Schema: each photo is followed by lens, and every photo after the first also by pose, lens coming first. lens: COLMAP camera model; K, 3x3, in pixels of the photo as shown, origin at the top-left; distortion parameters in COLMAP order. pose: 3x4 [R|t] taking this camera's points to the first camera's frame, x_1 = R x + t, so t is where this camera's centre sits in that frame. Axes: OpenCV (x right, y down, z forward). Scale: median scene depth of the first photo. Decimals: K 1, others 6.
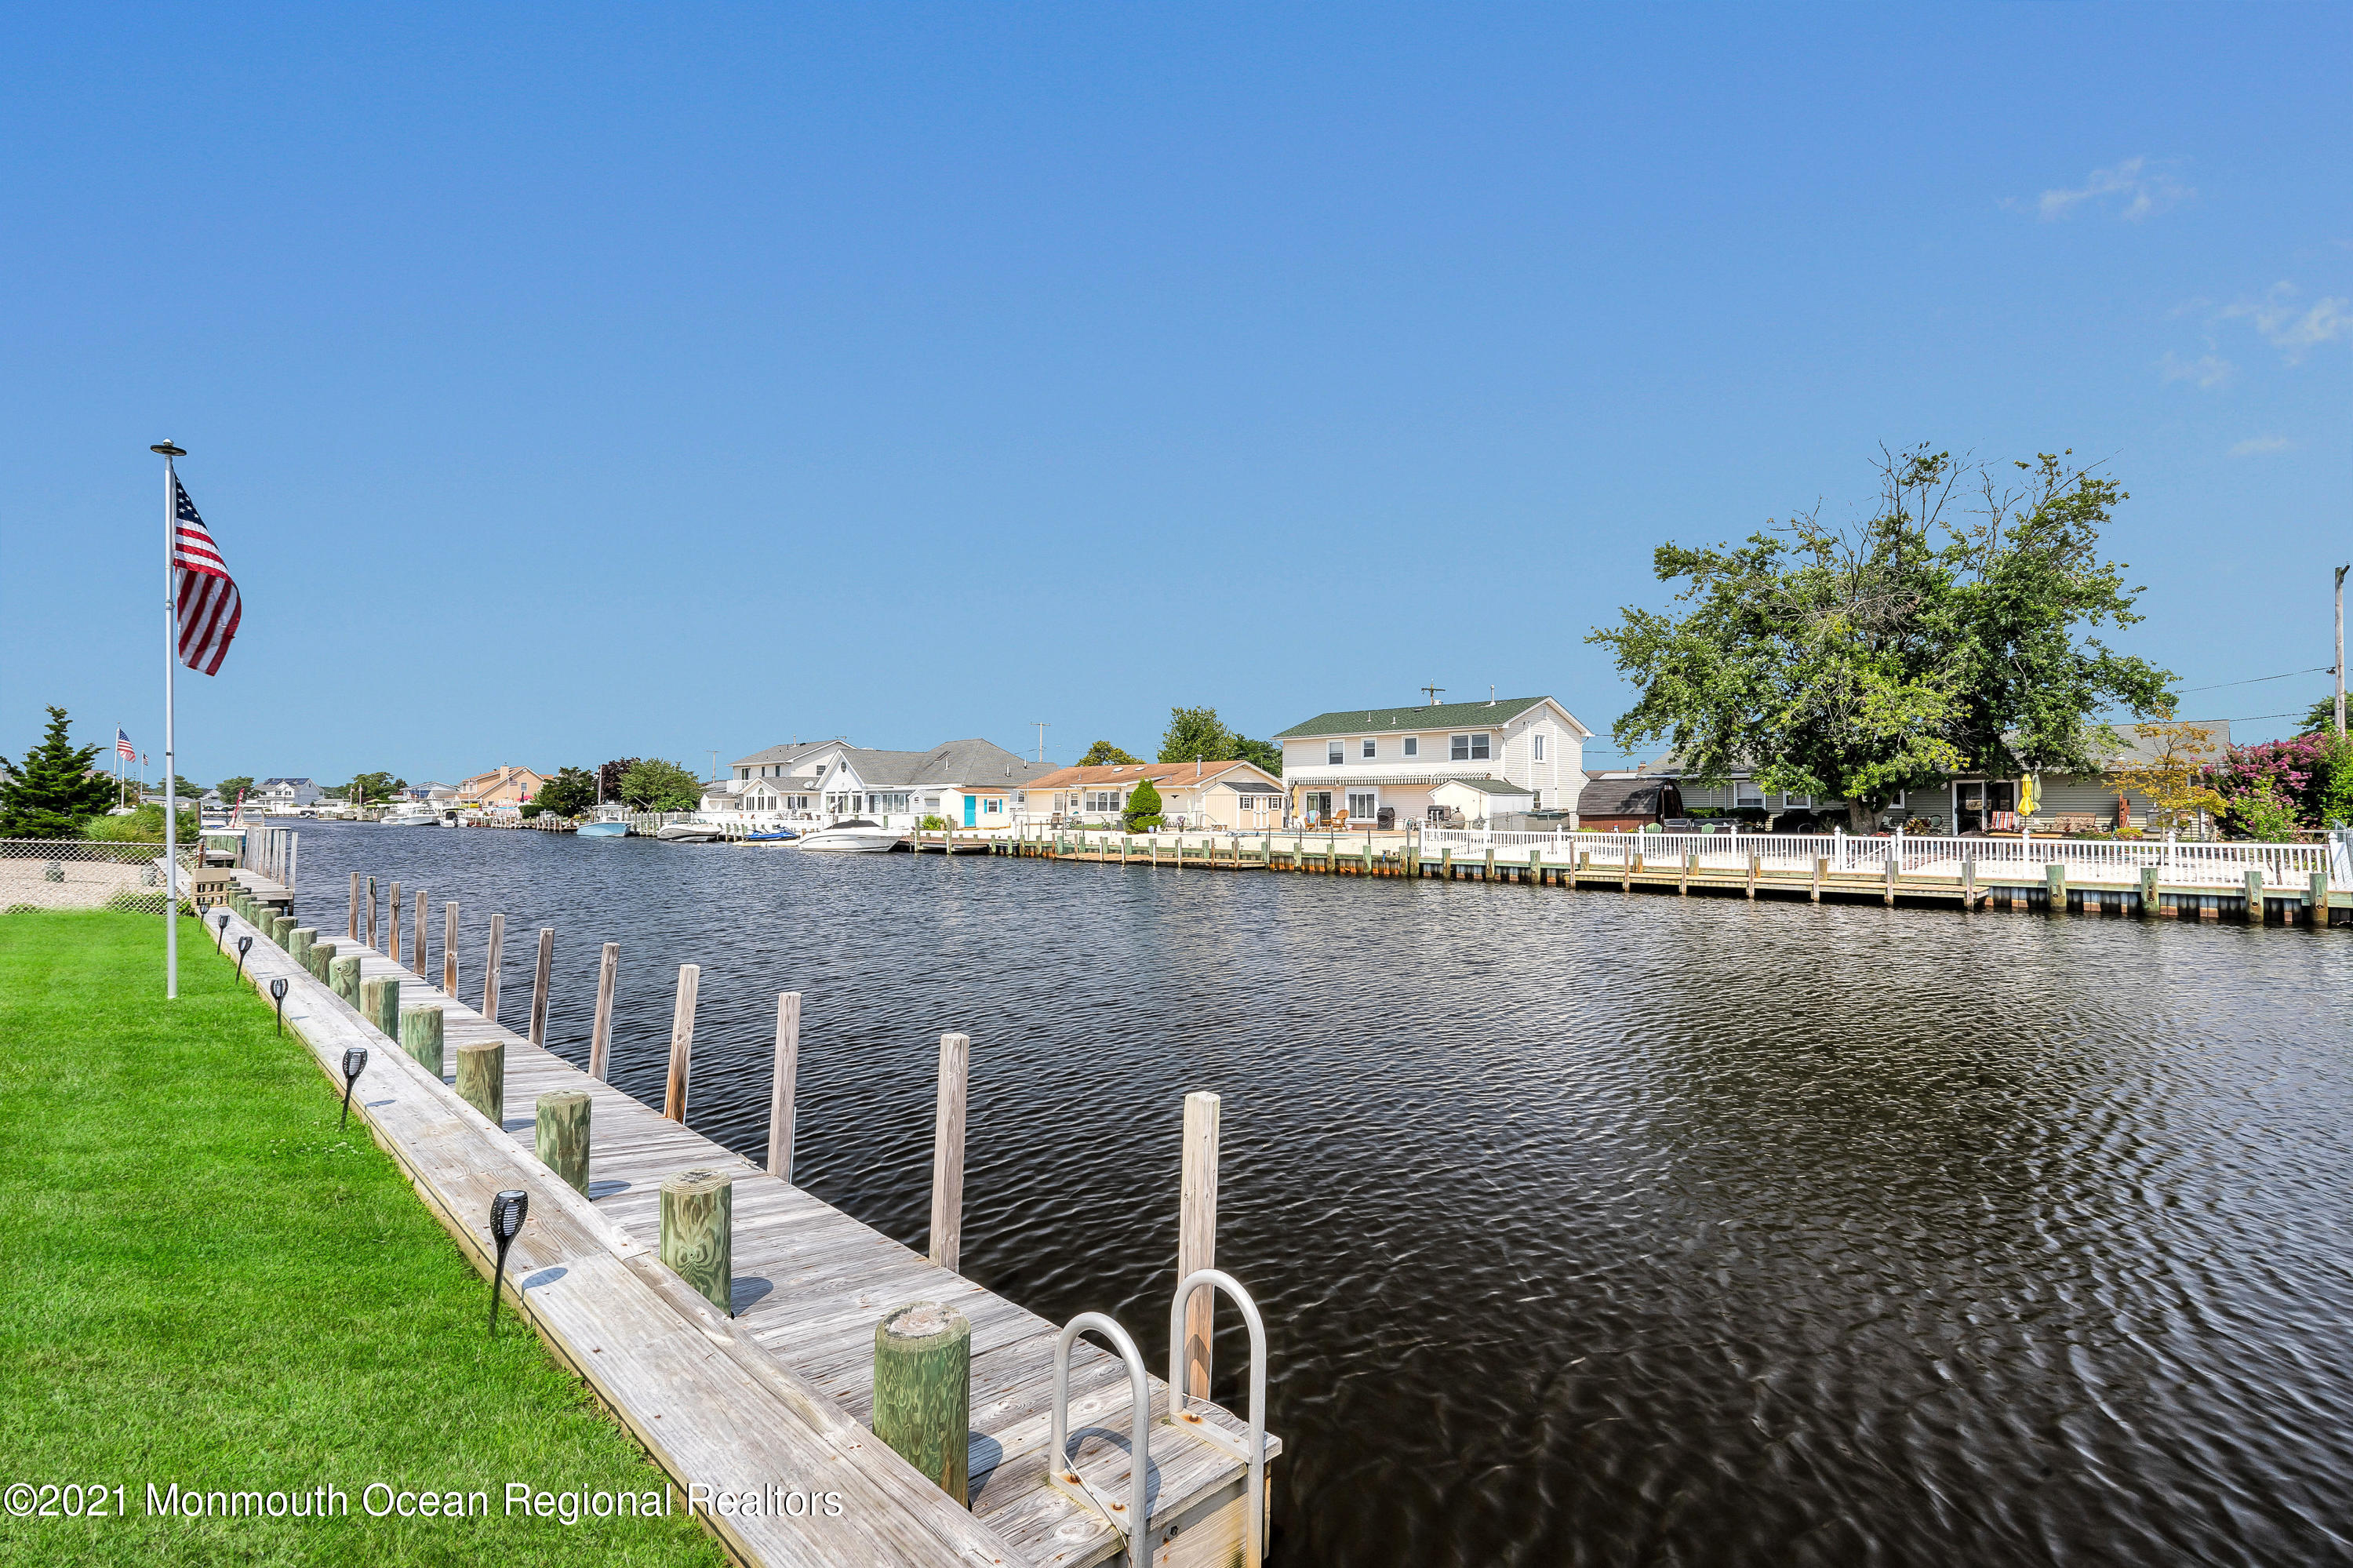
lens RADIAL K [[1064.6, 0, 1177.9], [0, 1064.6, 803.8], [0, 0, 1]] dist [-0.003981, 0.001166]
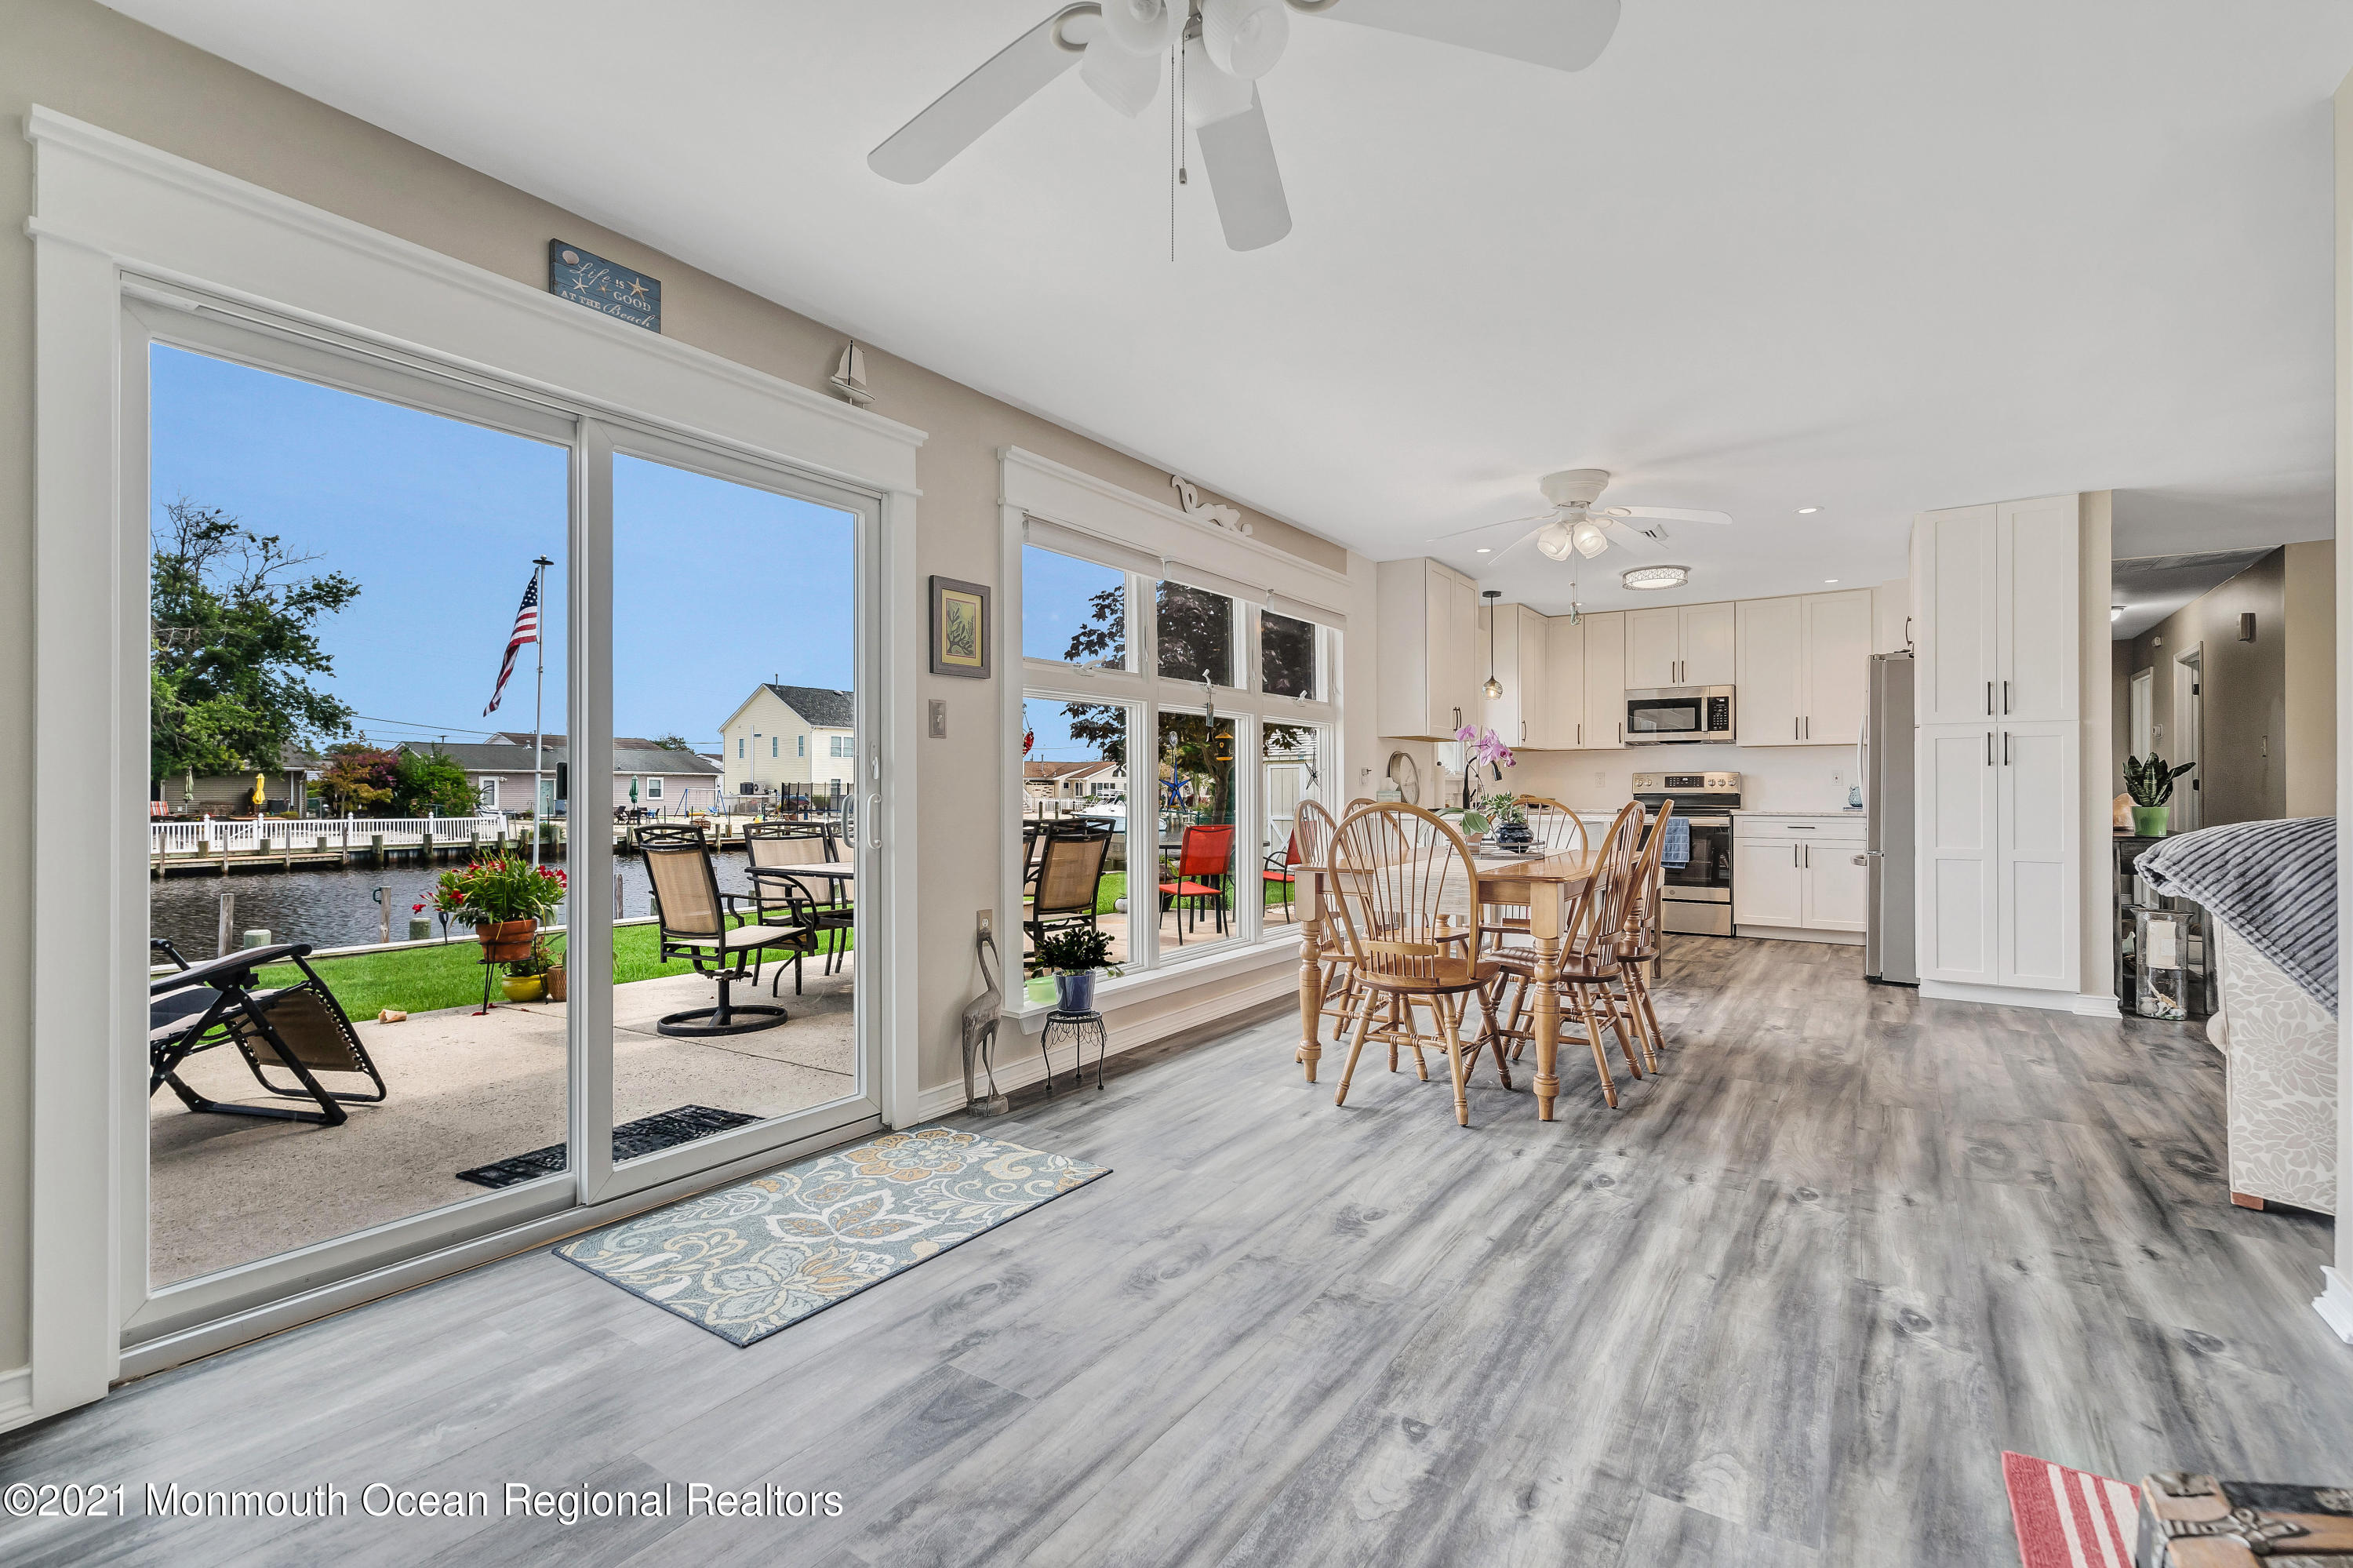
lens RADIAL K [[1064.6, 0, 1175.4], [0, 1064.6, 786.3], [0, 0, 1]] dist [-0.003981, 0.001166]
pose [[-0.187970, 0.005839, 0.982157, -0.429719], [-0.001464, 0.999980, -0.006225, -0.002763], [-0.982174, -0.002608, -0.187958, 0.068782]]
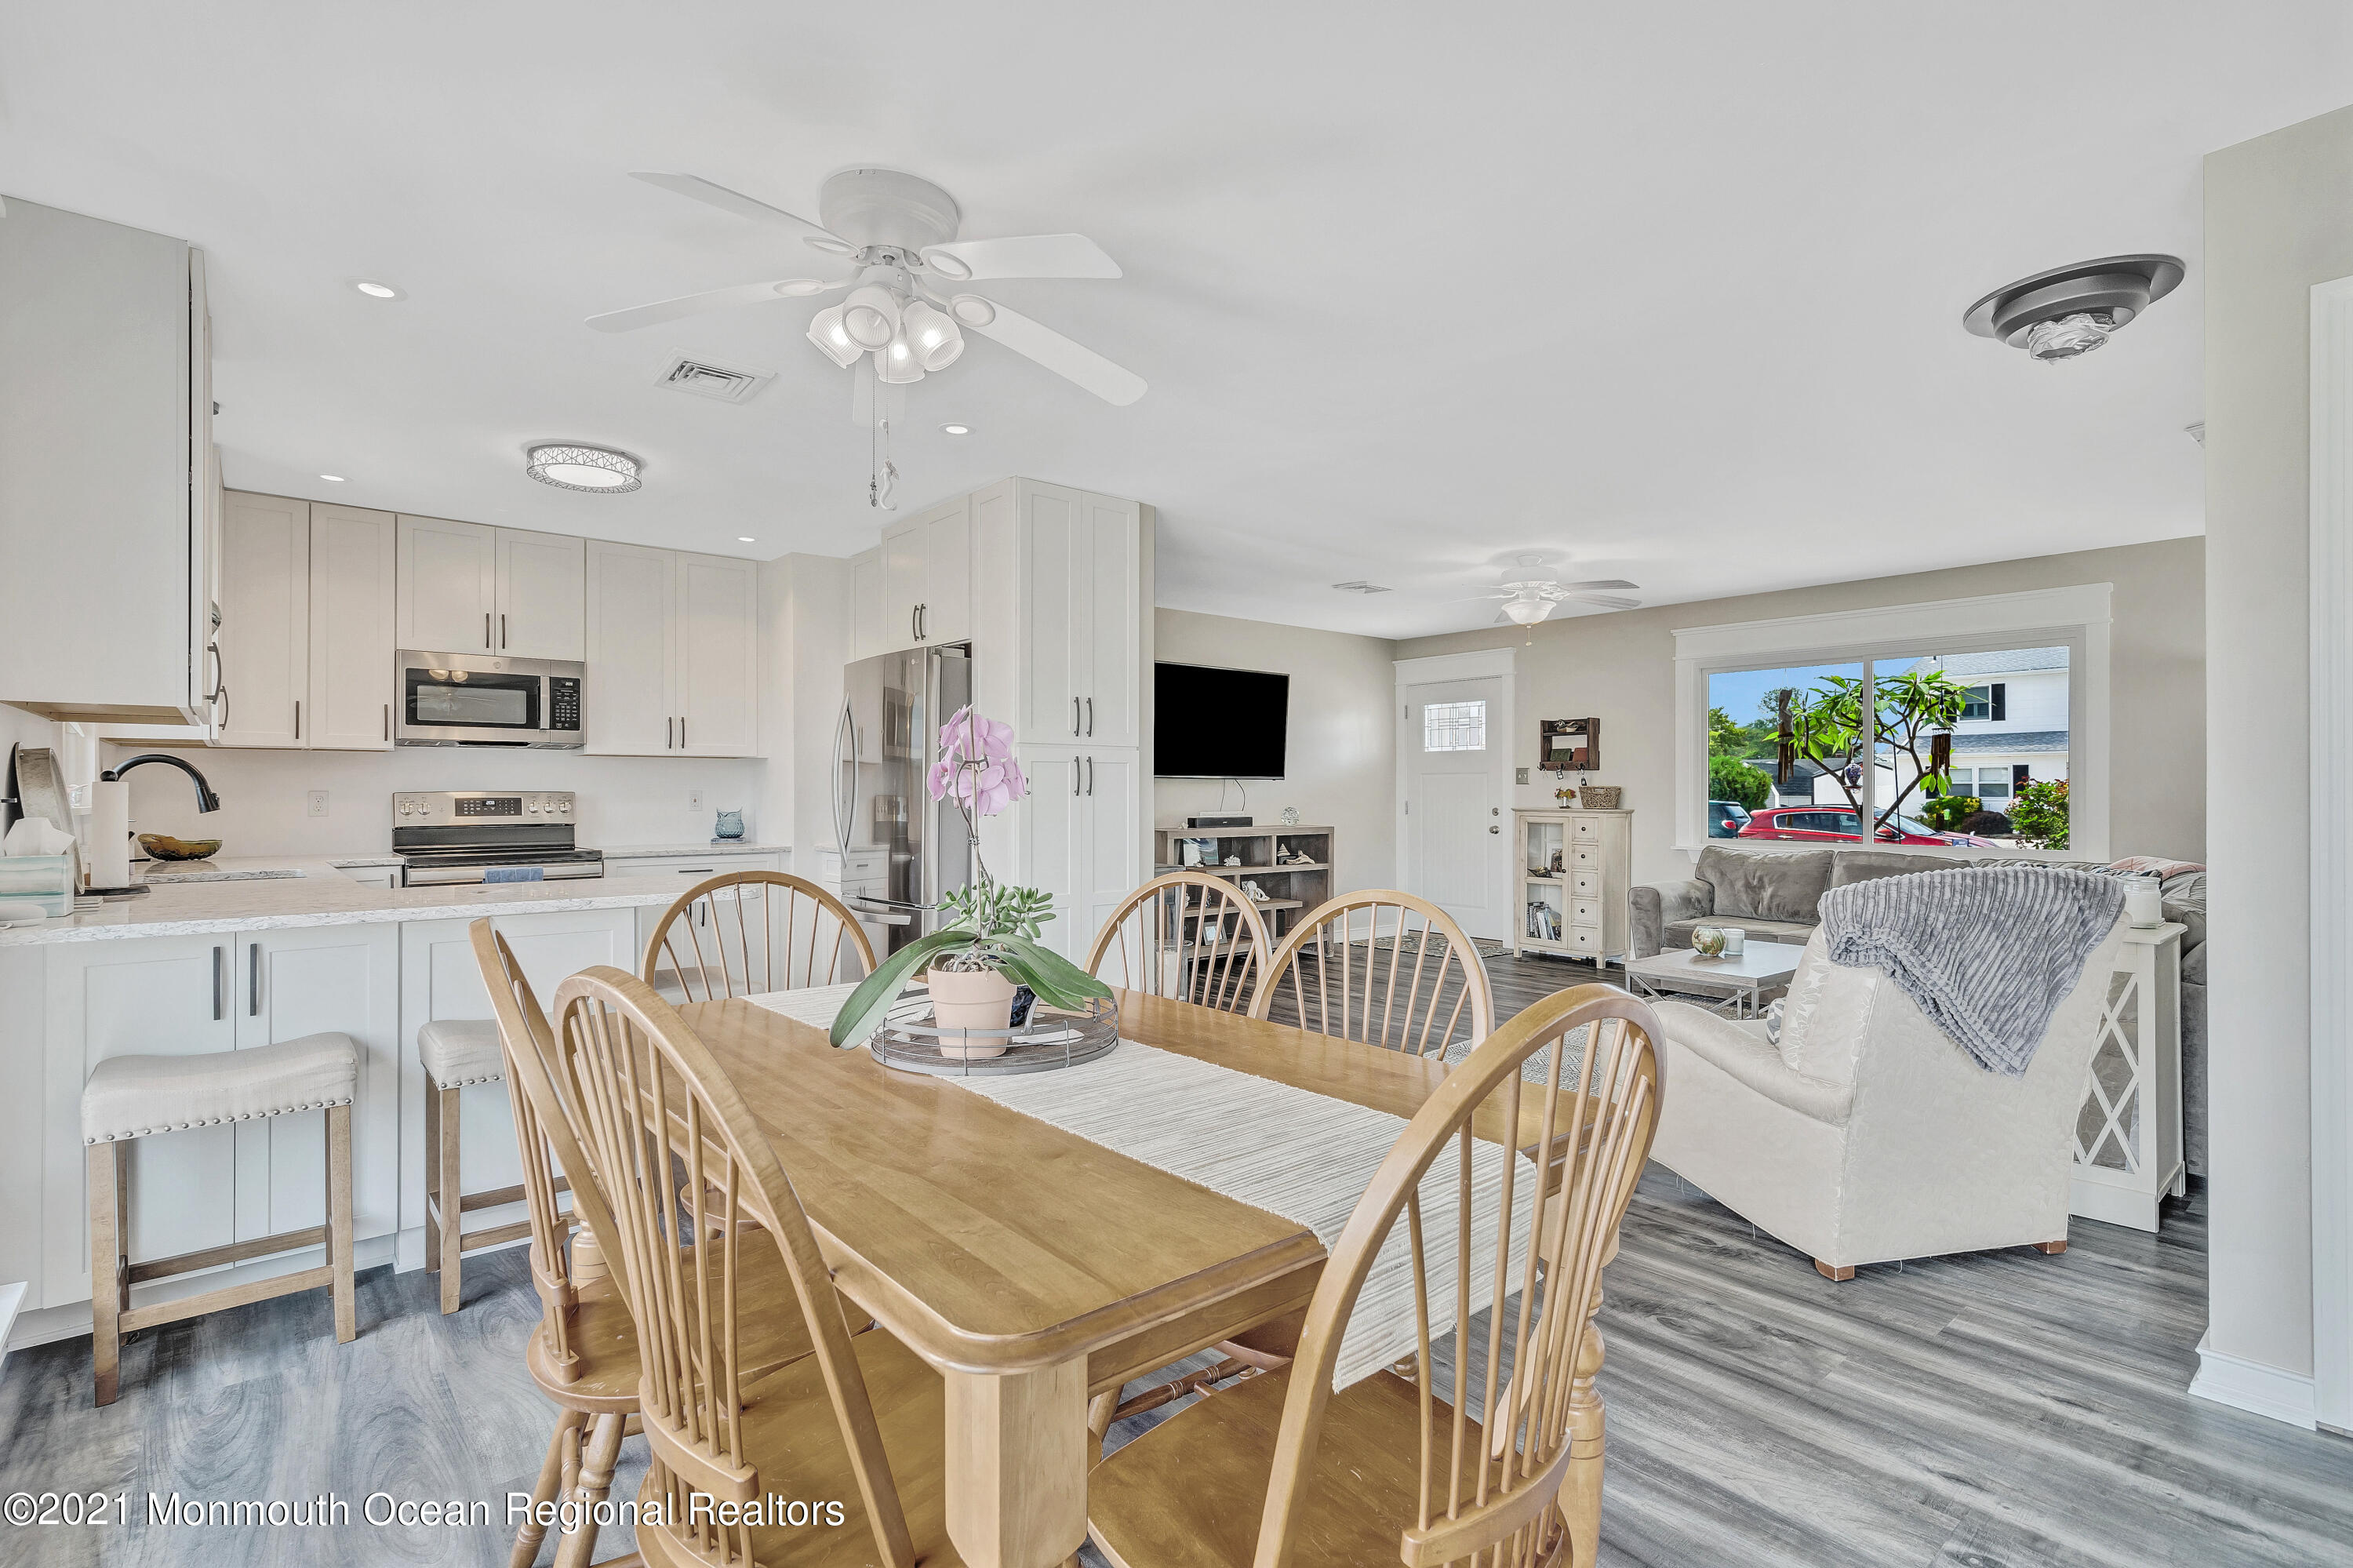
lens RADIAL K [[1064.6, 0, 1165.2], [0, 1064.6, 788.9], [0, 0, 1]] dist [-0.003981, 0.001166]
pose [[-0.997411, 0.001418, 0.071896, -0.359586], [0.001204, 0.999995, -0.003013, -0.005769], [-0.071900, -0.002919, -0.997408, 0.060292]]
